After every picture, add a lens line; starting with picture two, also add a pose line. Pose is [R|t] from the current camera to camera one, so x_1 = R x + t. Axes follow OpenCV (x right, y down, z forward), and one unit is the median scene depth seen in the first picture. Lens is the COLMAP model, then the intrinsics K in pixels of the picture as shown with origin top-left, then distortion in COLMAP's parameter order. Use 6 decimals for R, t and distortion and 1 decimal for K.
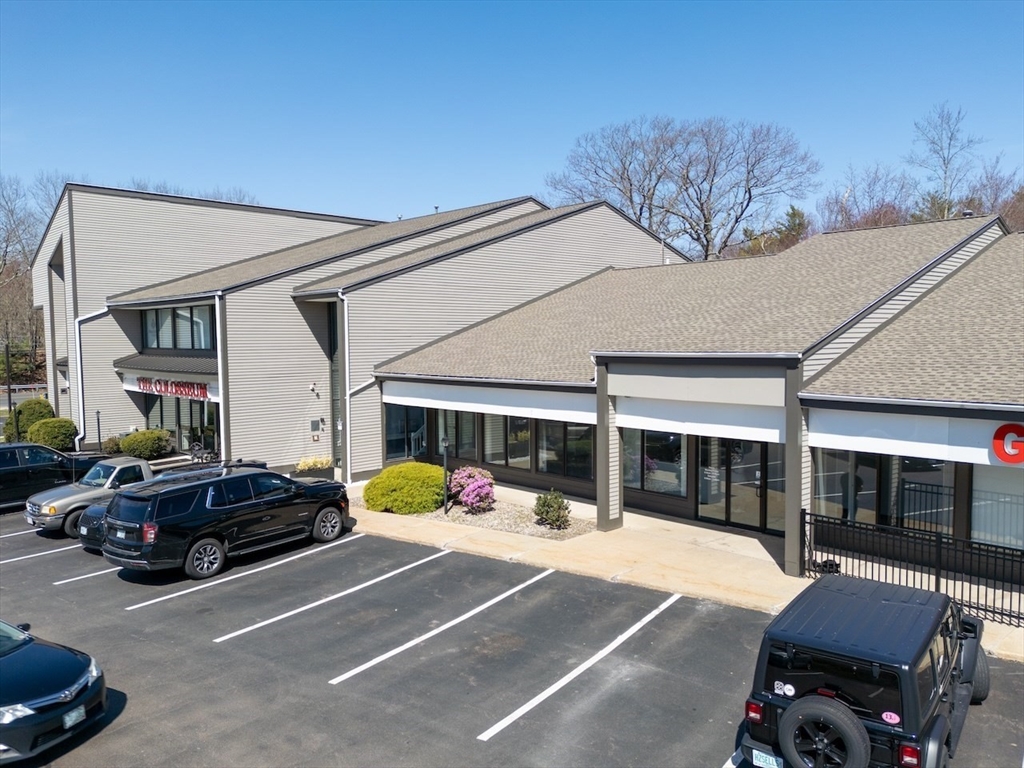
lens RADIAL K [[789.5, 0, 529.4], [0, 789.5, 395.3], [0, 0, 1]] dist [0.048604, -0.010232]
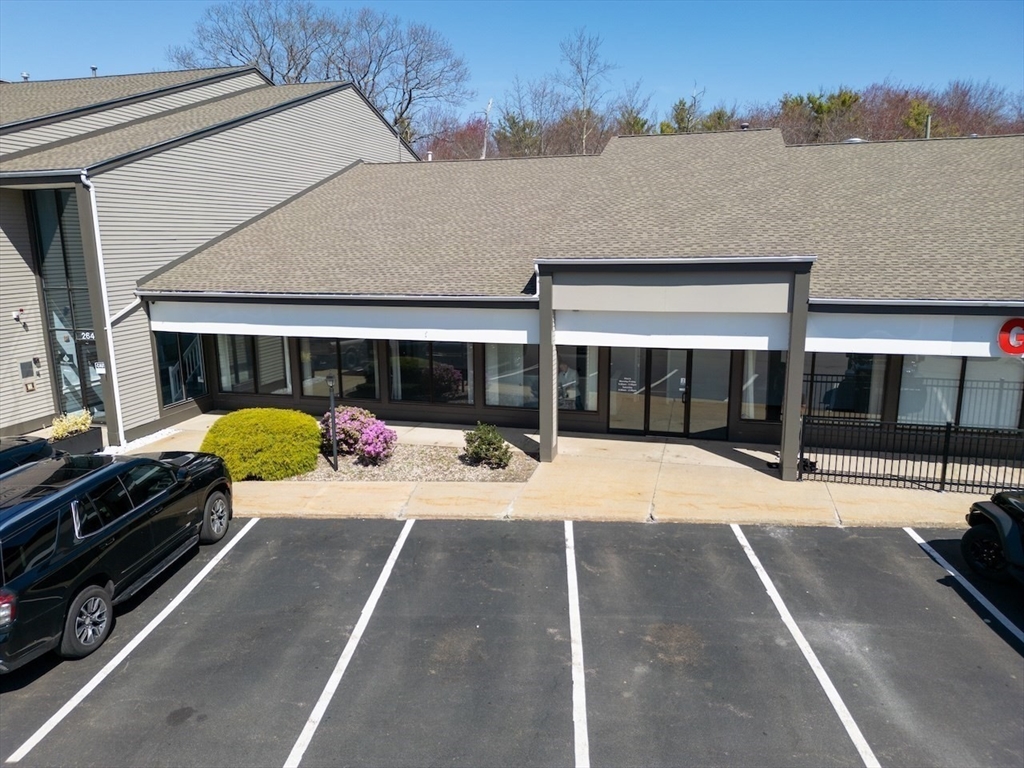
lens RADIAL K [[715.3, 0, 512.0], [0, 715.3, 384.0], [0, 0, 1]] dist [0.061435, -0.056789]
pose [[0.855308, -0.106856, 0.506981, -0.345544], [0.042644, 0.989701, 0.136654, -0.028246], [-0.516361, -0.095262, 0.851056, 0.342235]]
